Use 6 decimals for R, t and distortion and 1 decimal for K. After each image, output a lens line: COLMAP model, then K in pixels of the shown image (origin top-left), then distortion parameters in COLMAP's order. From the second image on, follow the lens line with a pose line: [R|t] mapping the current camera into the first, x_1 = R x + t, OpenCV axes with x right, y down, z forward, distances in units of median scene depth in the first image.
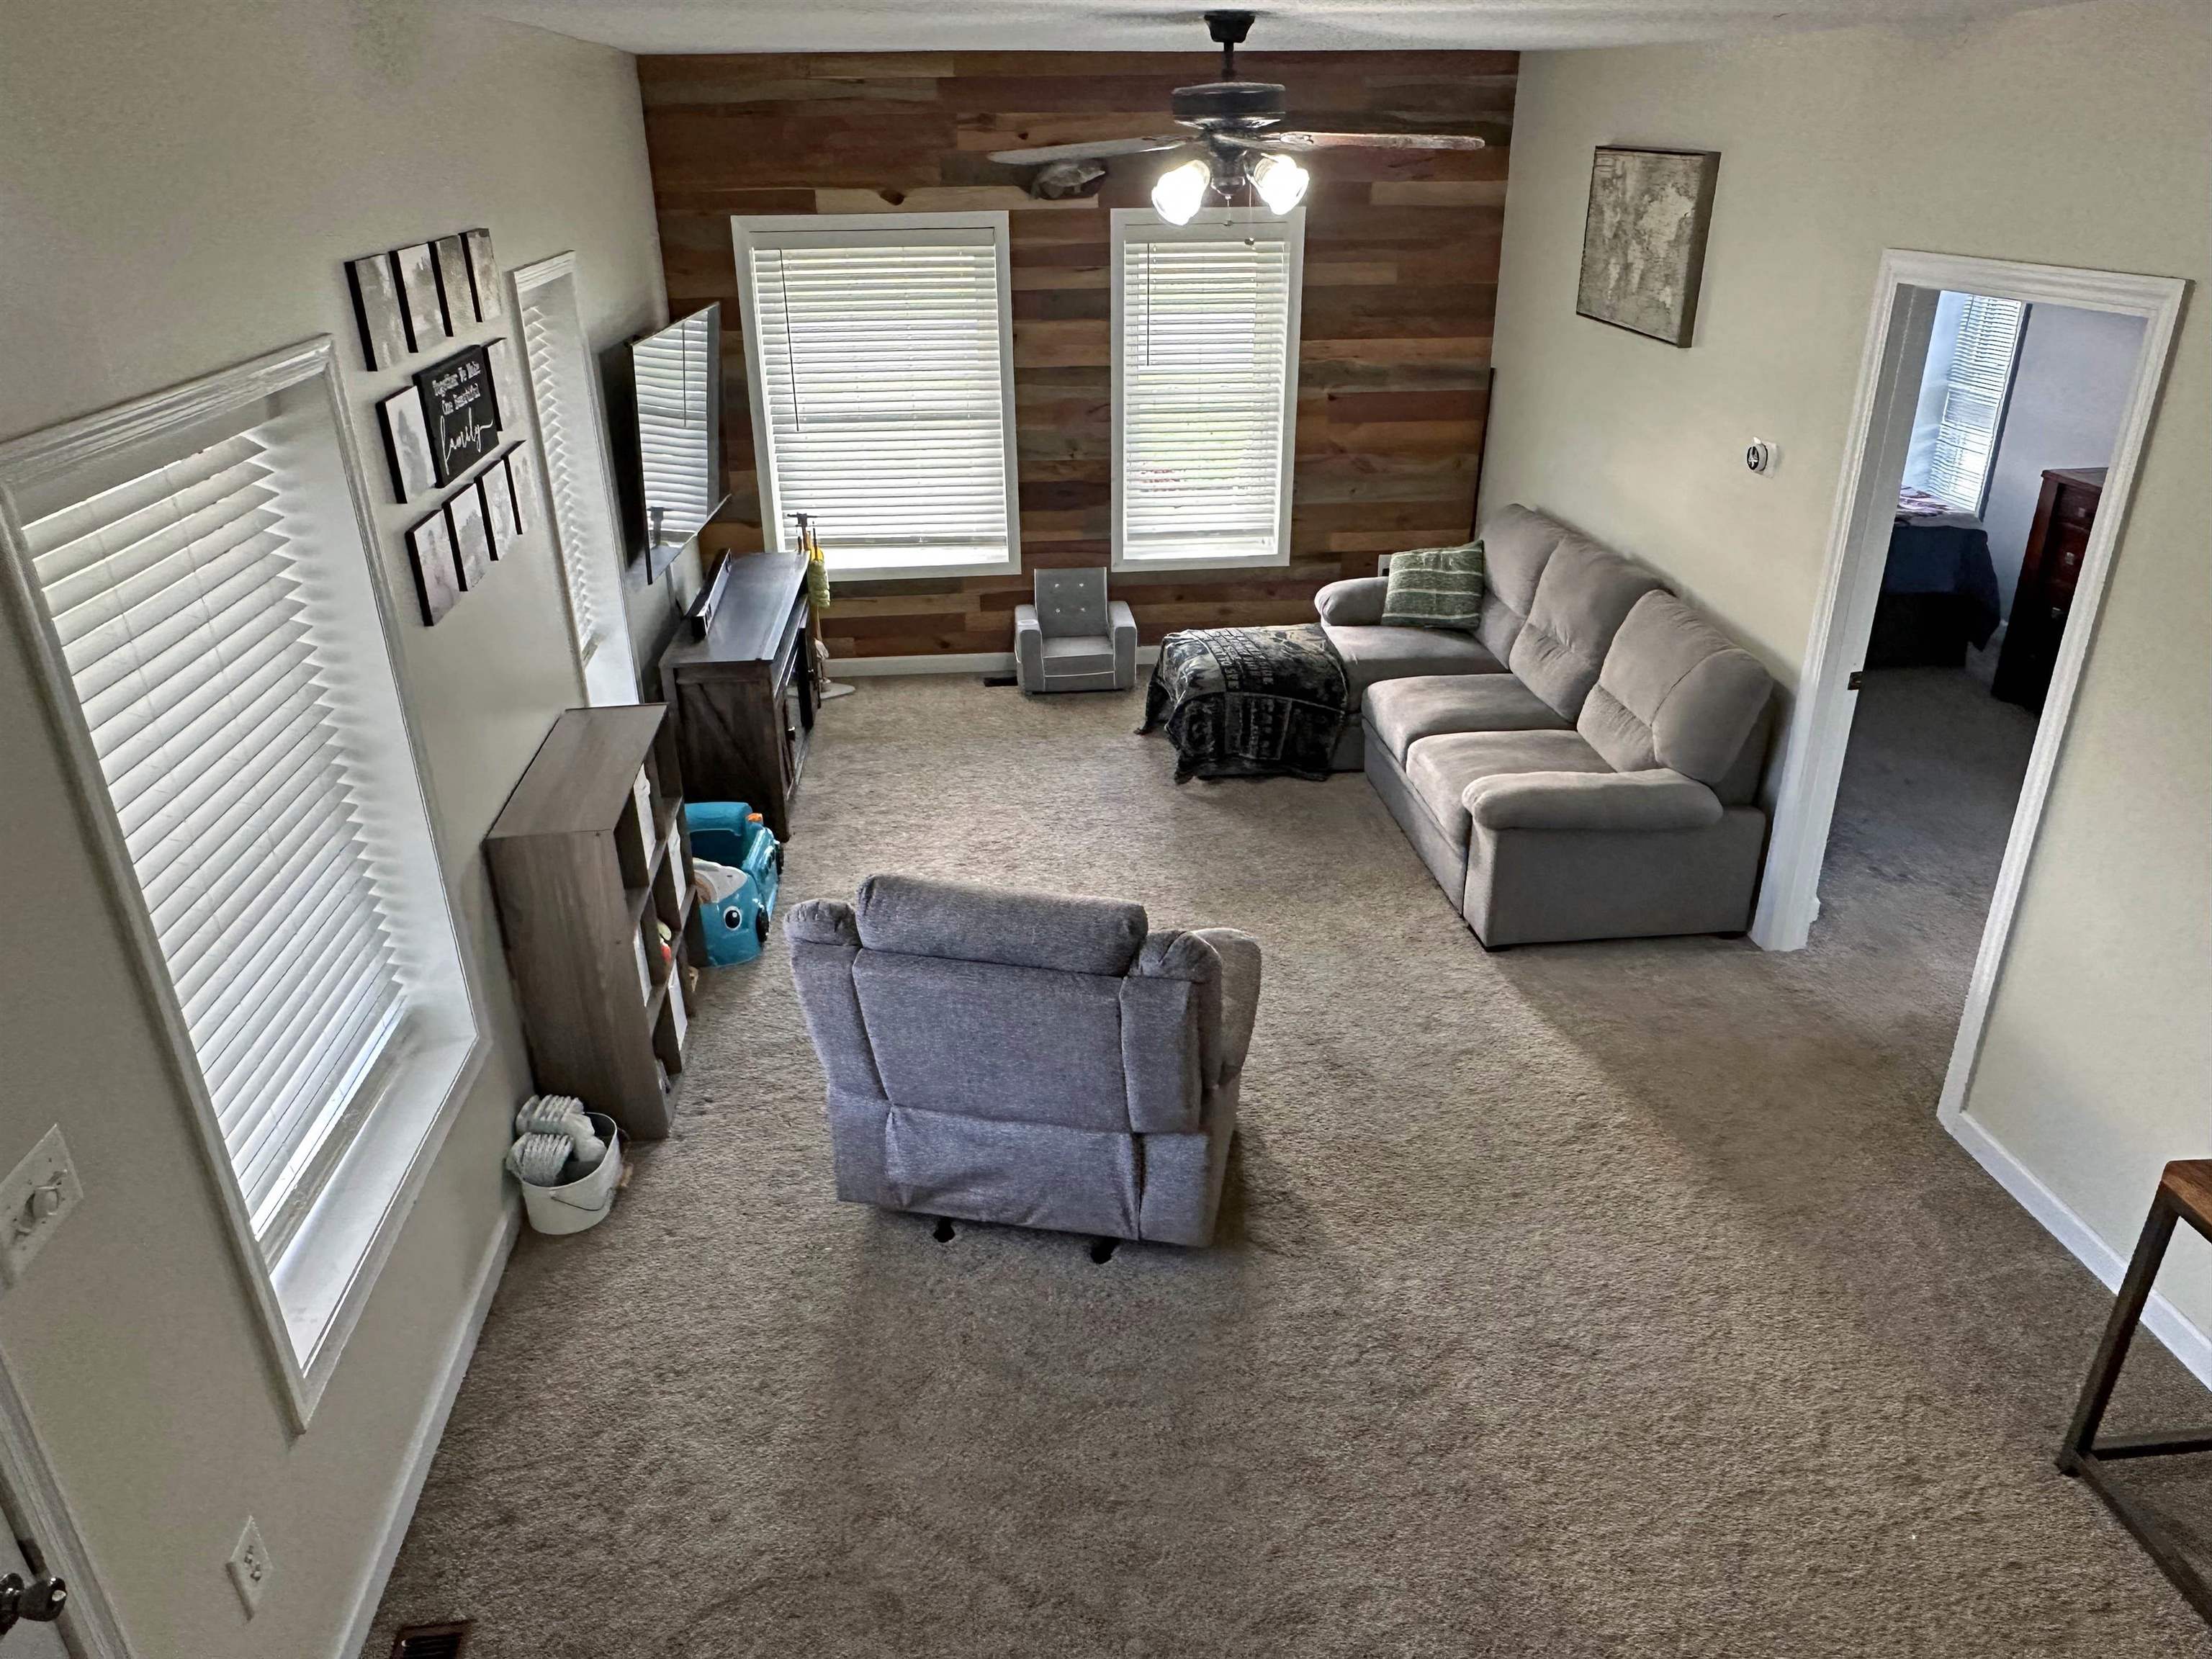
lens RADIAL K [[1485.2, 0, 1108.4], [0, 1485.2, 832.1], [0, 0, 1]] dist [0.002247, 0.000817]
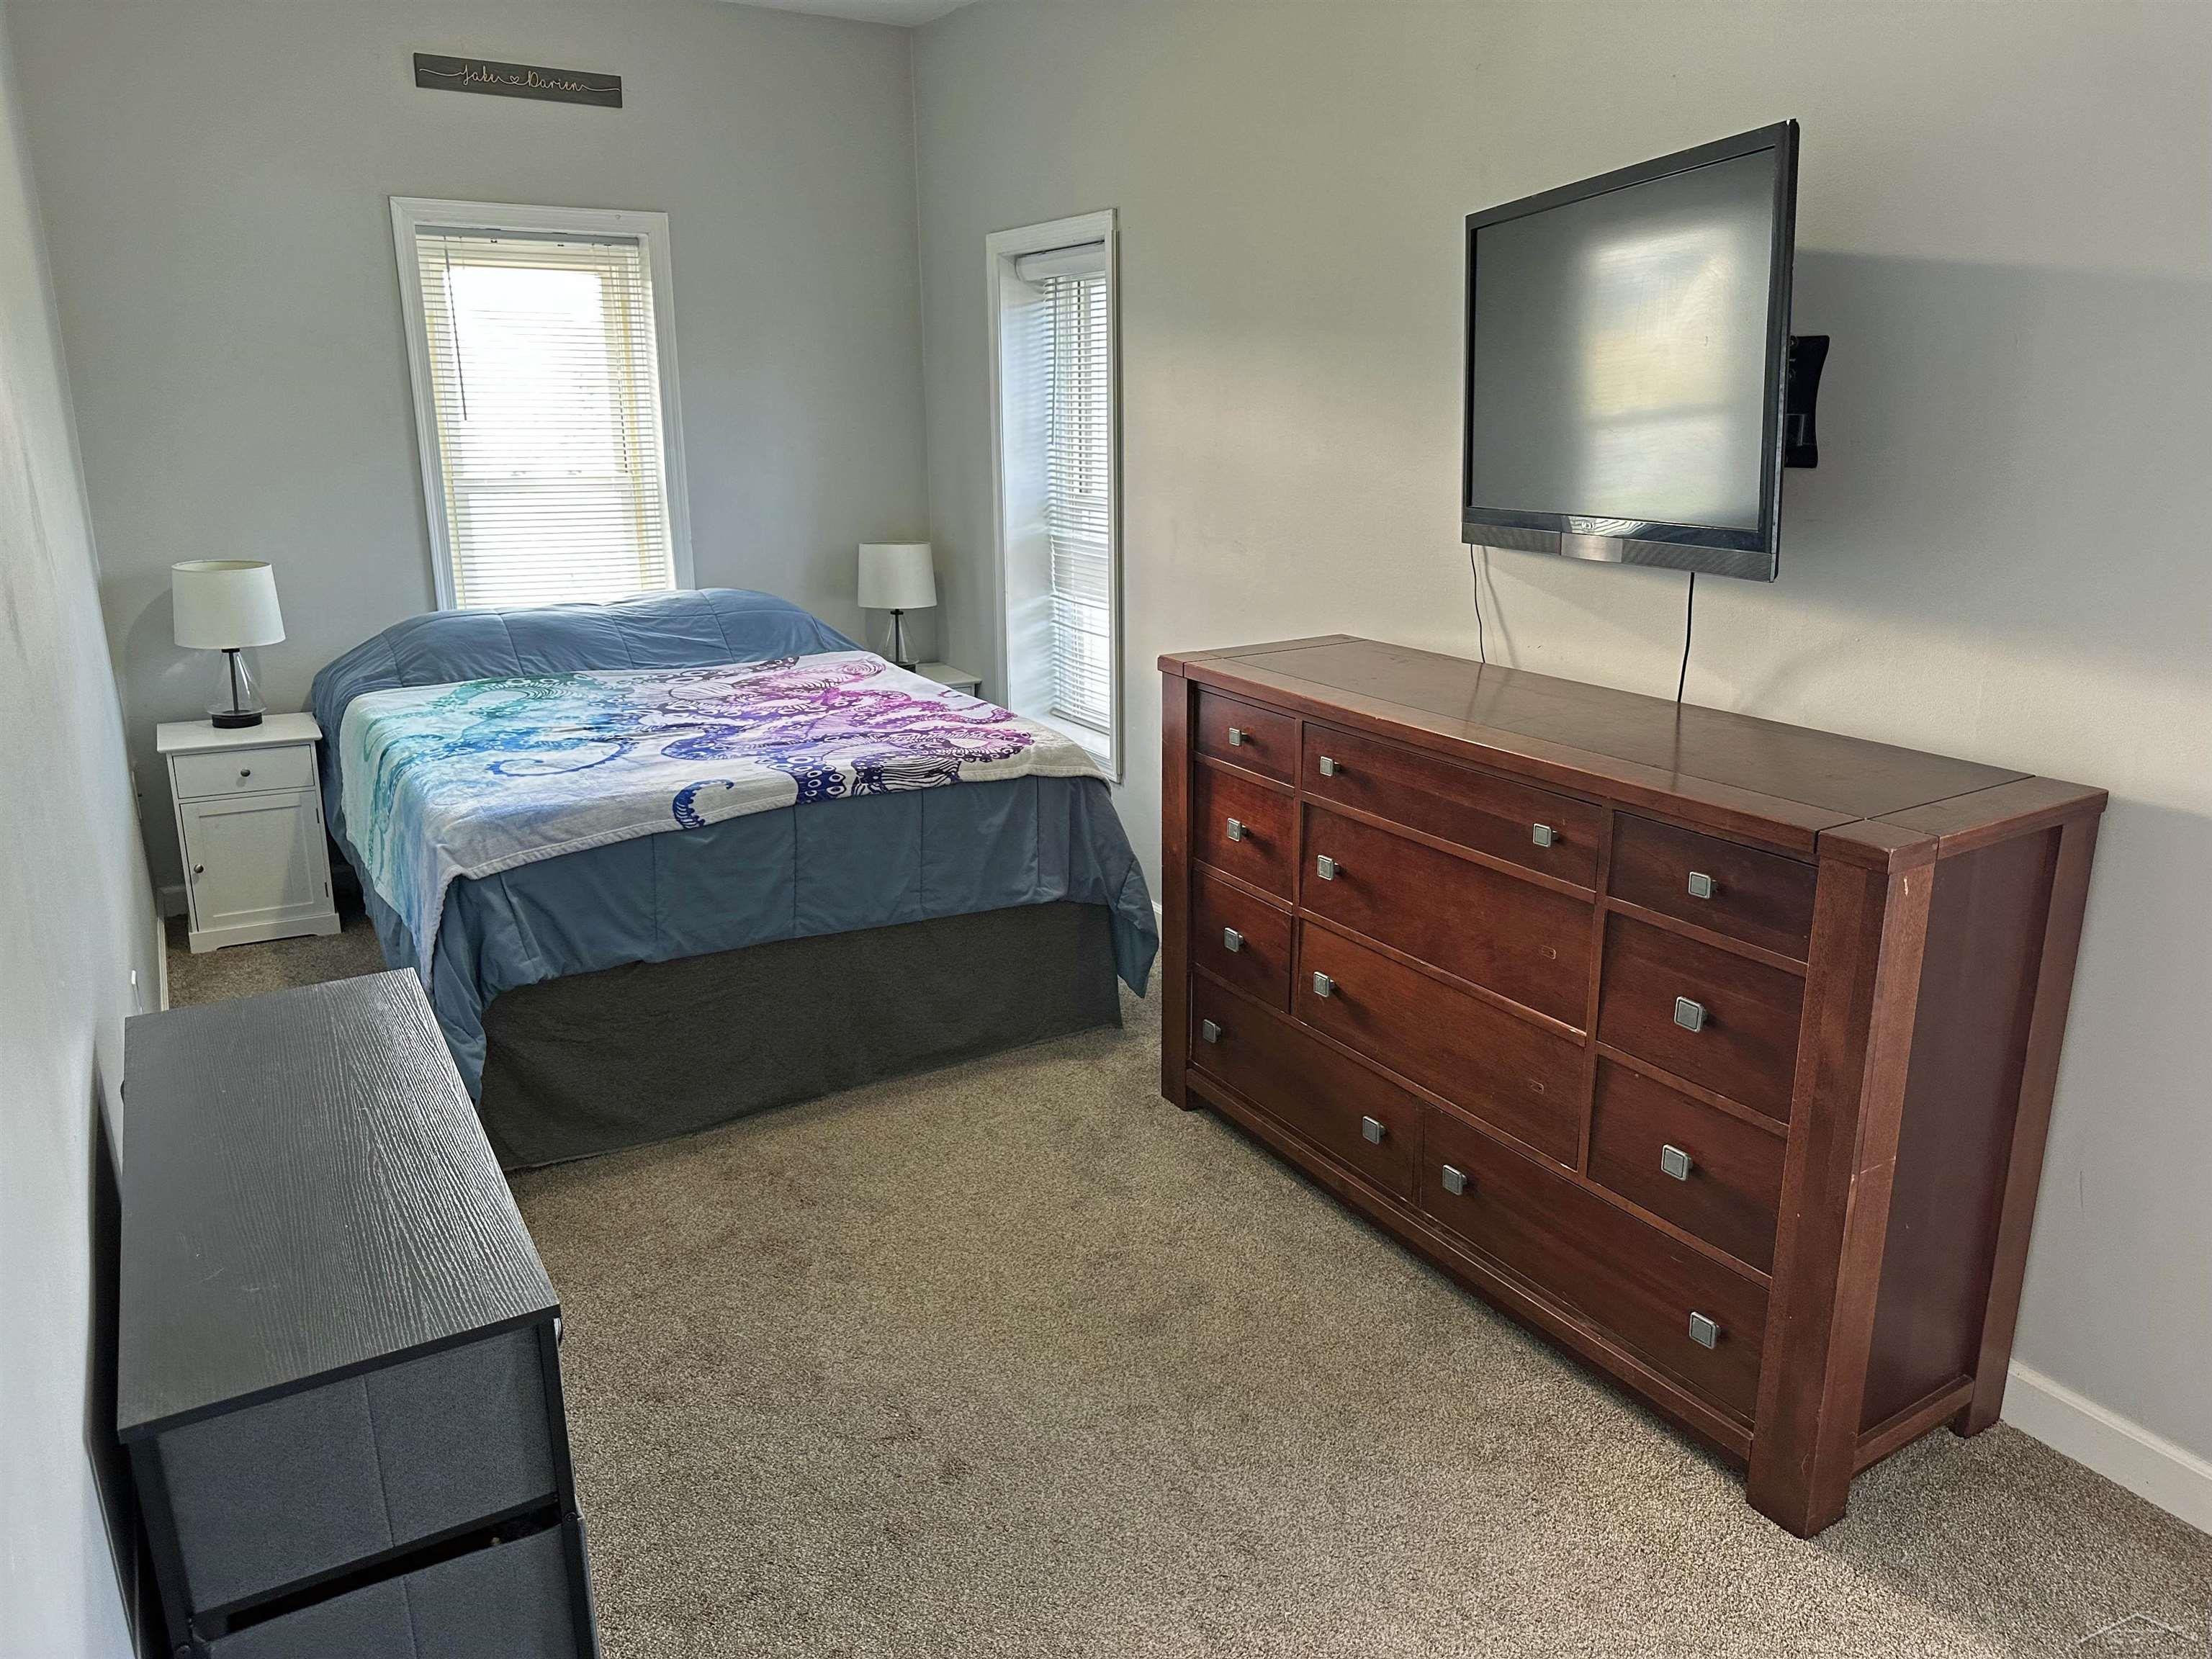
lens RADIAL K [[1576.0, 0, 1107.4], [0, 1576.0, 823.1], [0, 0, 1]] dist [-0.008661, -0.002023]
pose [[0.907112, -0.099679, 0.408916, 0.313691], [0.163619, 0.978648, -0.124402, -0.101640], [-0.387784, 0.179753, 0.904053, 0.434092]]
